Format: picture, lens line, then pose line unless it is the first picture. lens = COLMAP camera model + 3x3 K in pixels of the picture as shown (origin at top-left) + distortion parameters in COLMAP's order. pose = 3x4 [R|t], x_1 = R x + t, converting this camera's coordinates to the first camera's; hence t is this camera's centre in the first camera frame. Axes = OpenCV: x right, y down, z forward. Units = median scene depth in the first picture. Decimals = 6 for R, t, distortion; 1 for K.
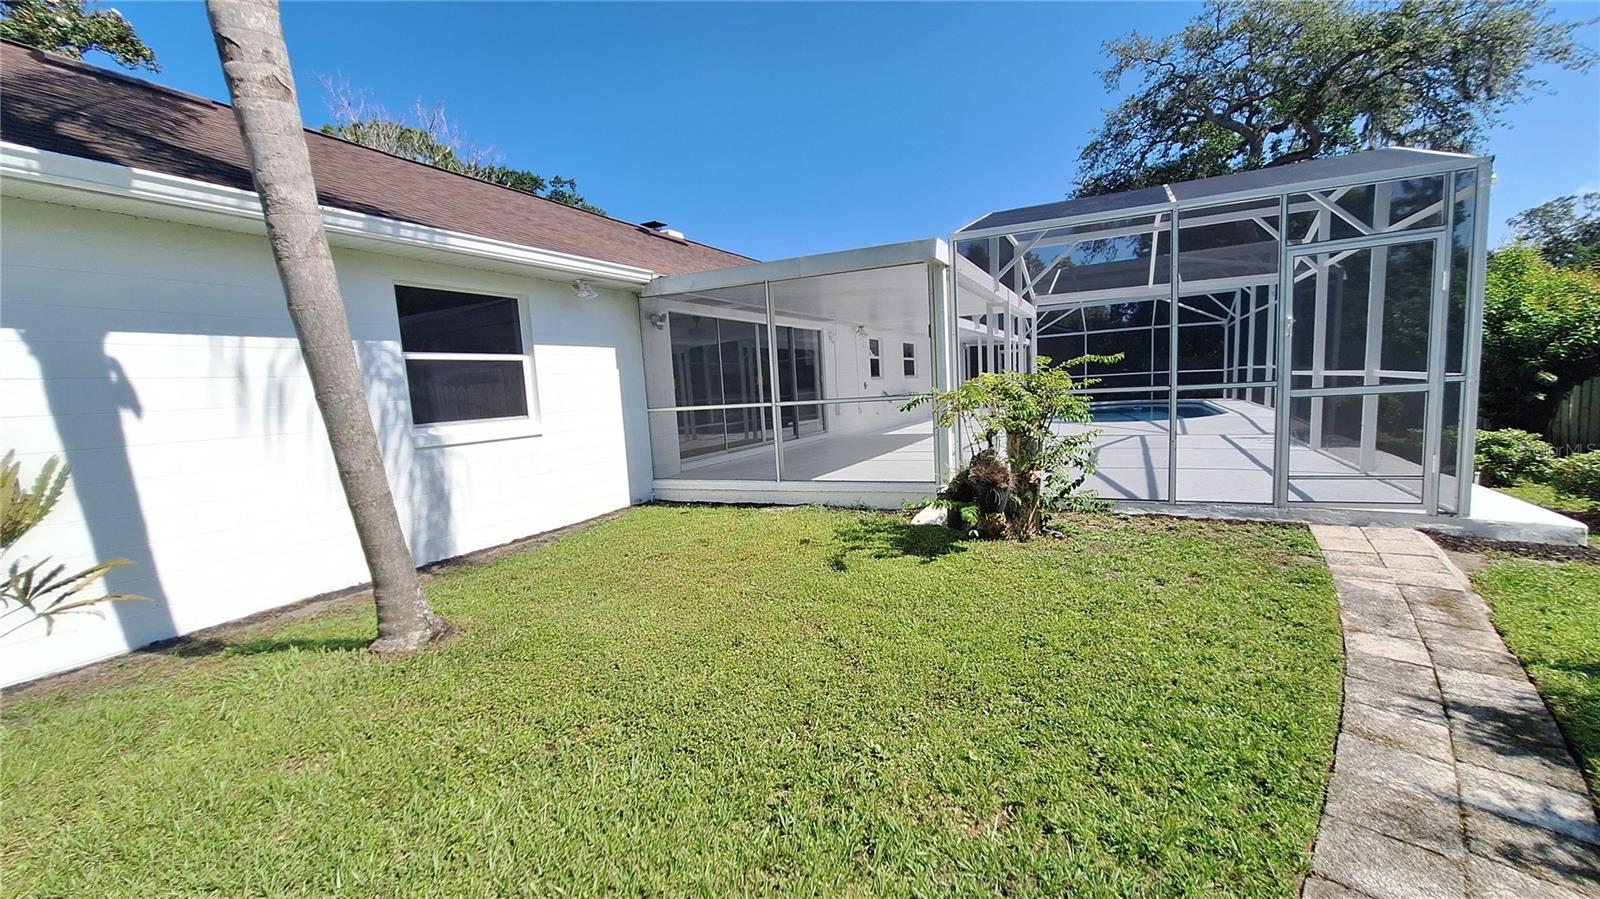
lens RADIAL K [[639.7, 0, 799.0], [0, 639.7, 463.0], [0, 0, 1]] dist [0.001427, 0.000388]
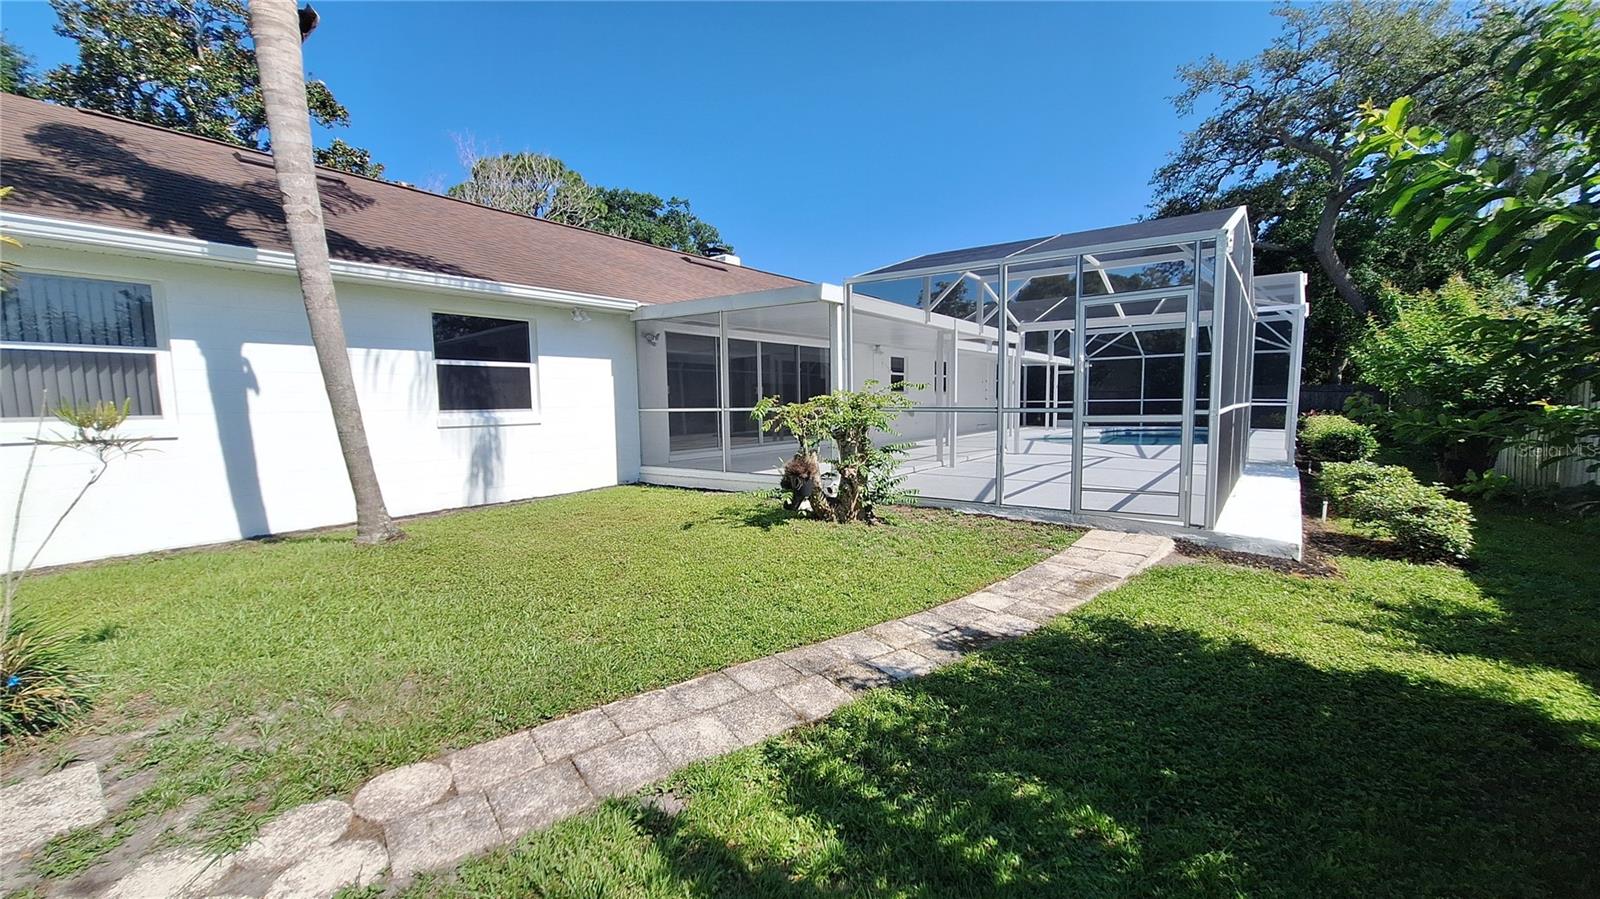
lens RADIAL K [[634.4, 0, 798.3], [0, 634.4, 459.3], [0, 0, 1]] dist [0.000719, 0.000449]
pose [[0.983622, 0.061061, -0.169587, 0.350940], [-0.064346, 0.997830, -0.013937, 0.013986], [0.168368, 0.024621, 0.985417, -0.204708]]
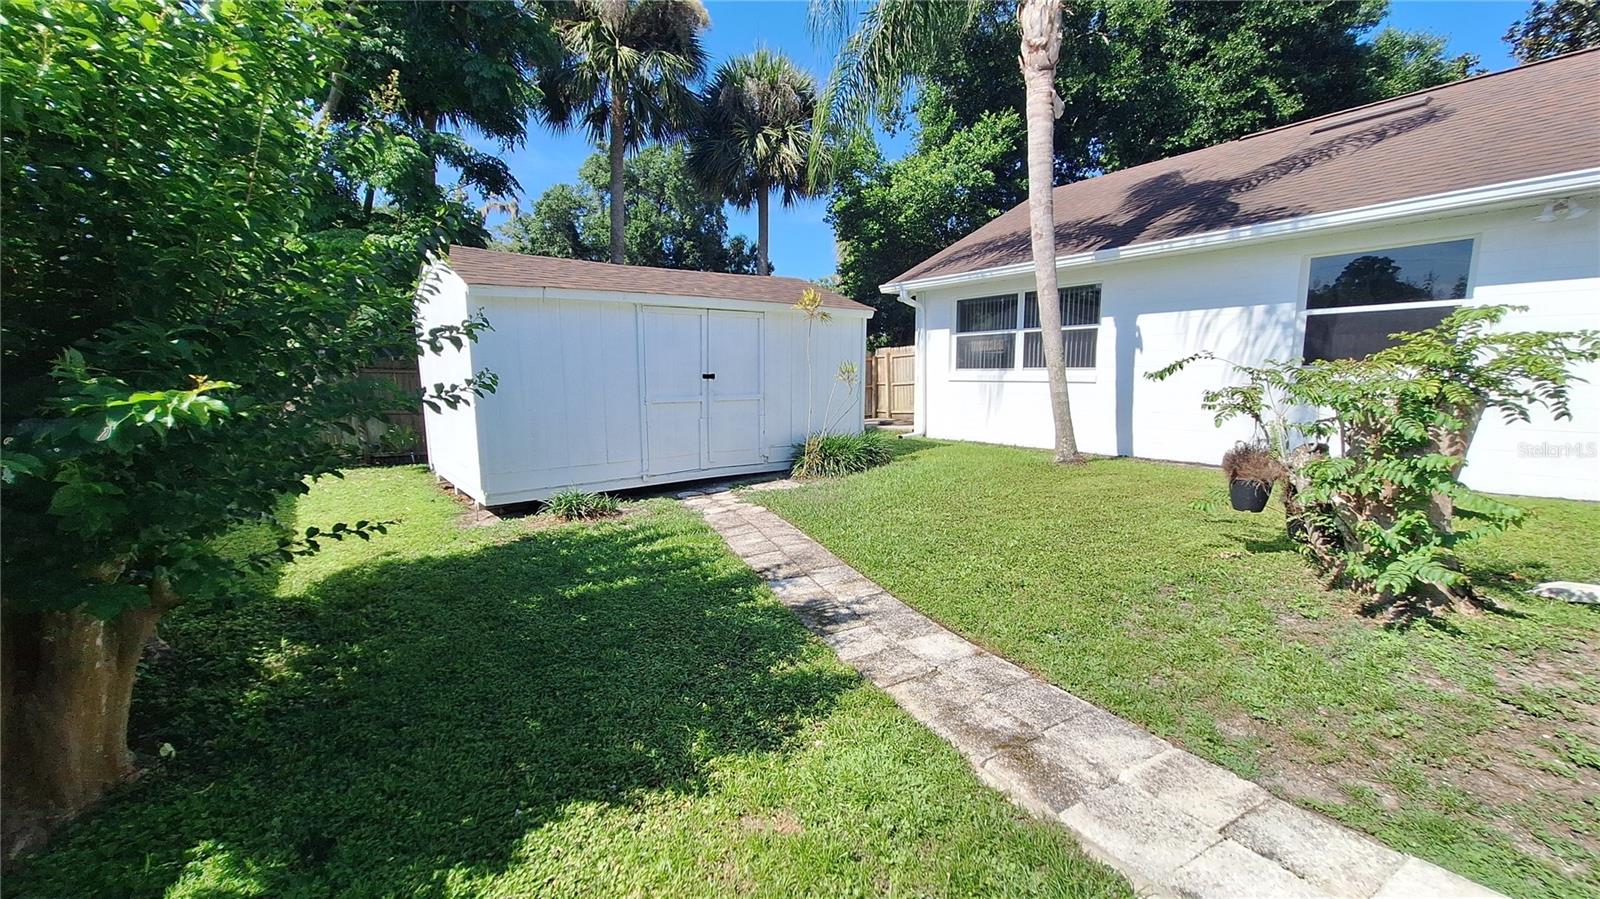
lens RADIAL K [[634.4, 0, 798.3], [0, 634.4, 459.3], [0, 0, 1]] dist [0.000719, 0.000449]
pose [[-0.453228, 0.189576, -0.871003, 0.878026], [-0.059732, 0.968468, 0.241871, -0.105903], [0.889391, 0.161649, -0.427613, 0.569856]]
